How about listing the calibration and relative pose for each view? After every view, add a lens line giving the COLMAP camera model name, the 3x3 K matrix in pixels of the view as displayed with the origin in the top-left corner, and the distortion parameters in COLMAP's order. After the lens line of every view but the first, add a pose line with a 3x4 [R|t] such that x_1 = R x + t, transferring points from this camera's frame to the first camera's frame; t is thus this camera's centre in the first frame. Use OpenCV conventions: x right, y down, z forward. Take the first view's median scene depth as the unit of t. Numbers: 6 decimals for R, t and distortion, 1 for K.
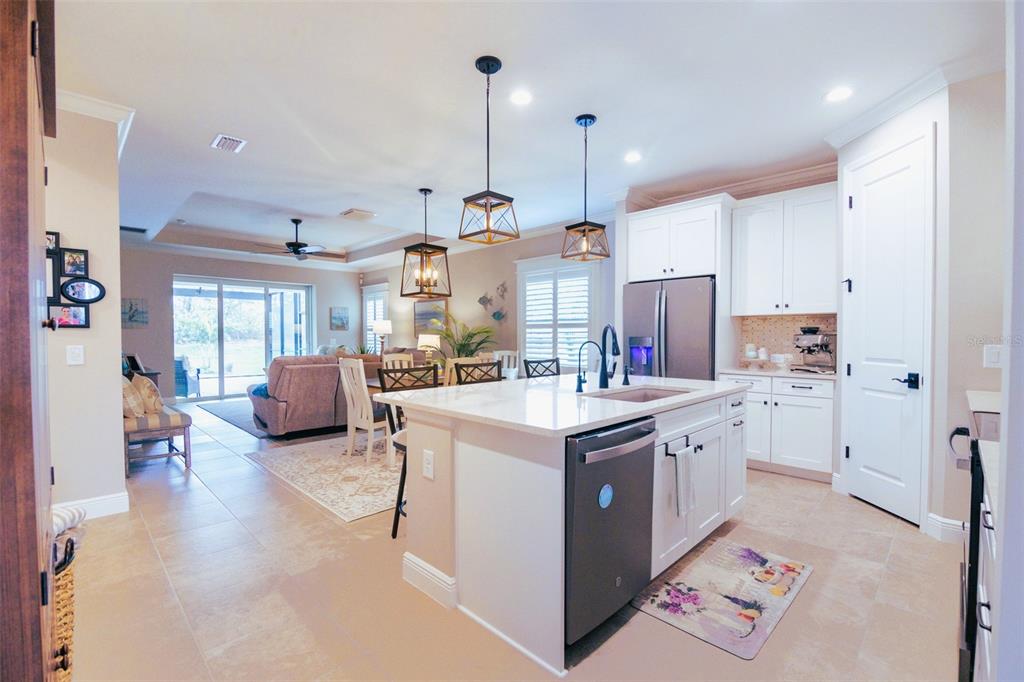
lens RADIAL K [[450.8, 0, 513.6], [0, 450.8, 345.0], [0, 0, 1]] dist [-0.002473, -0.000348]
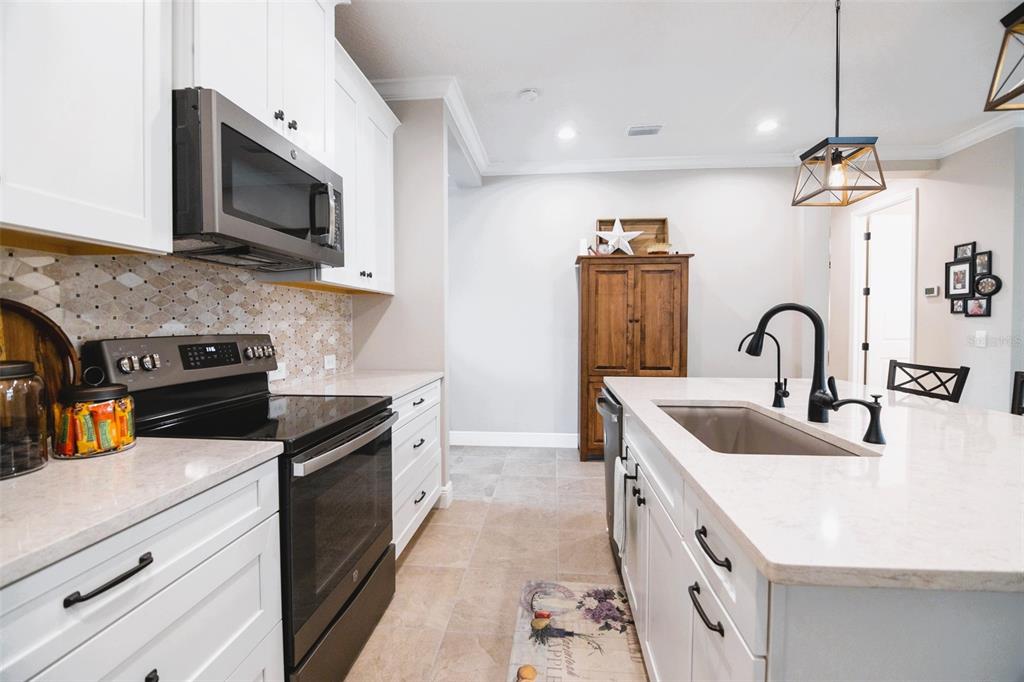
lens RADIAL K [[437.8, 0, 518.8], [0, 437.8, 336.2], [0, 0, 1]] dist [-0.010781, -0.000370]
pose [[-0.764915, 0.020393, -0.643808, 0.446944], [-0.012069, 0.998869, 0.045979, -0.013497], [0.644018, 0.042941, -0.763804, 0.646460]]
